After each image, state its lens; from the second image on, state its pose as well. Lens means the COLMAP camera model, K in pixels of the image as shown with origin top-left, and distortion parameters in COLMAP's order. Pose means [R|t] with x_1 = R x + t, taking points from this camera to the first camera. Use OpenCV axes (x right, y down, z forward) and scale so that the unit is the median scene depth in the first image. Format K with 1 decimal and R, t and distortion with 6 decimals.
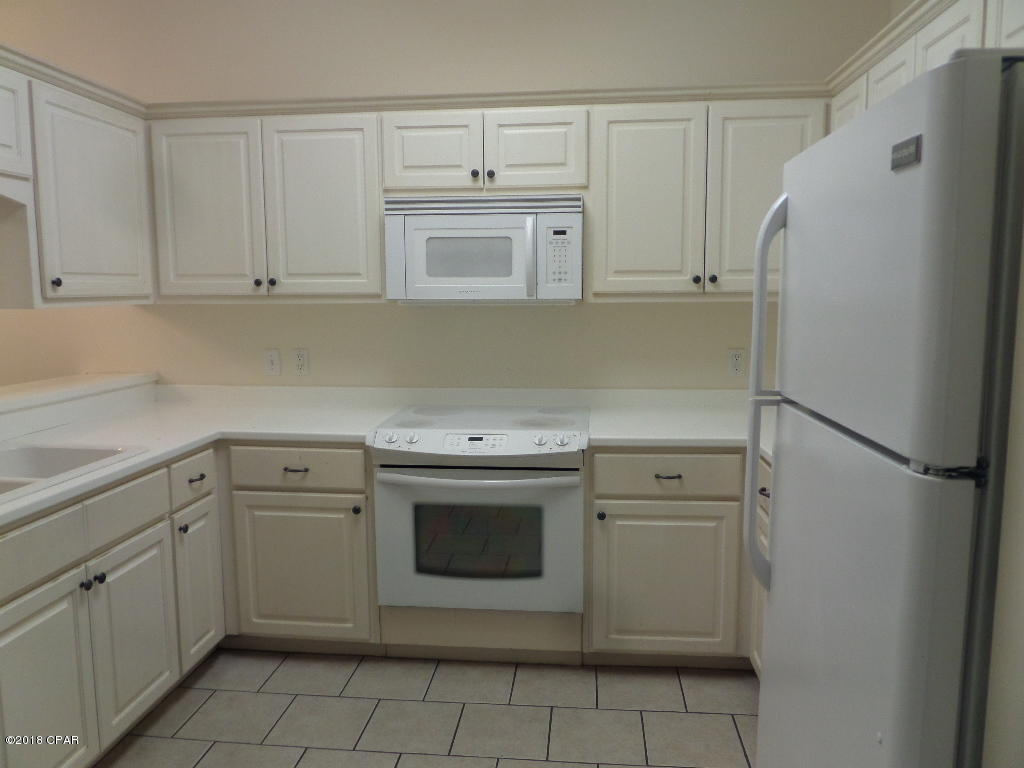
lens RADIAL K [[753.2, 0, 512.0], [0, 753.2, 384.0], [0, 0, 1]] dist [-0.009192, -0.001186]
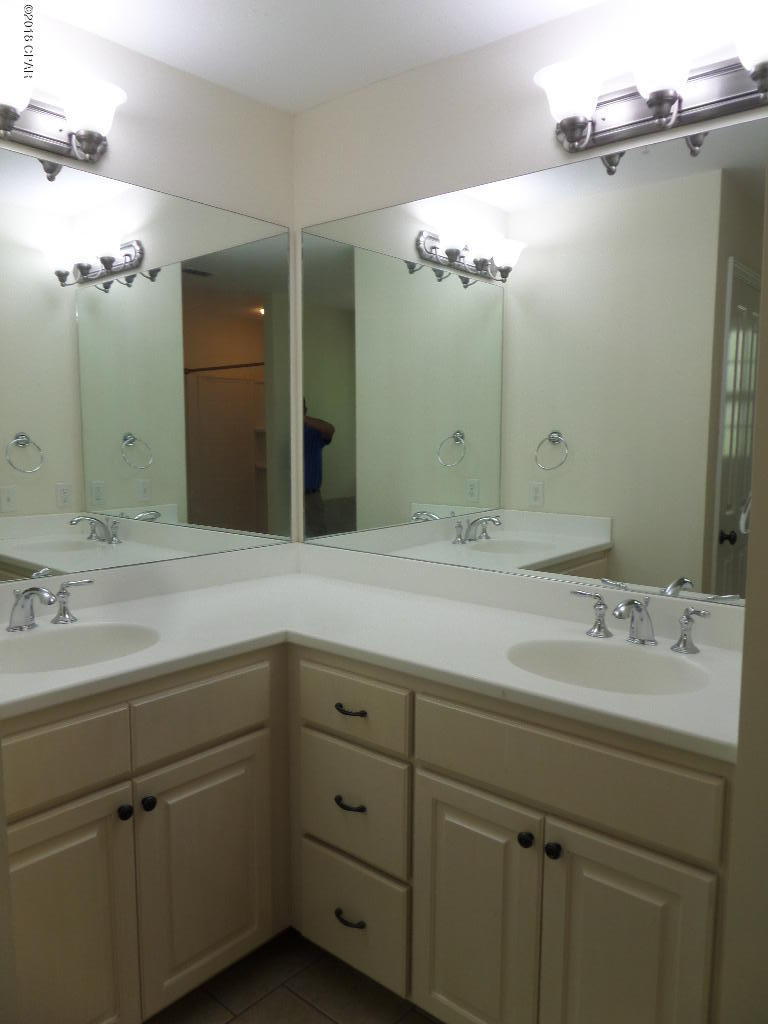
lens RADIAL K [[753.2, 0, 384.0], [0, 753.2, 512.0], [0, 0, 1]] dist [-0.009192, -0.001186]
pose [[0.823745, 0.074304, -0.562071, 0.053675], [-0.081331, 0.996608, 0.012555, -0.064103], [0.561097, 0.035372, 0.826994, 0.495412]]
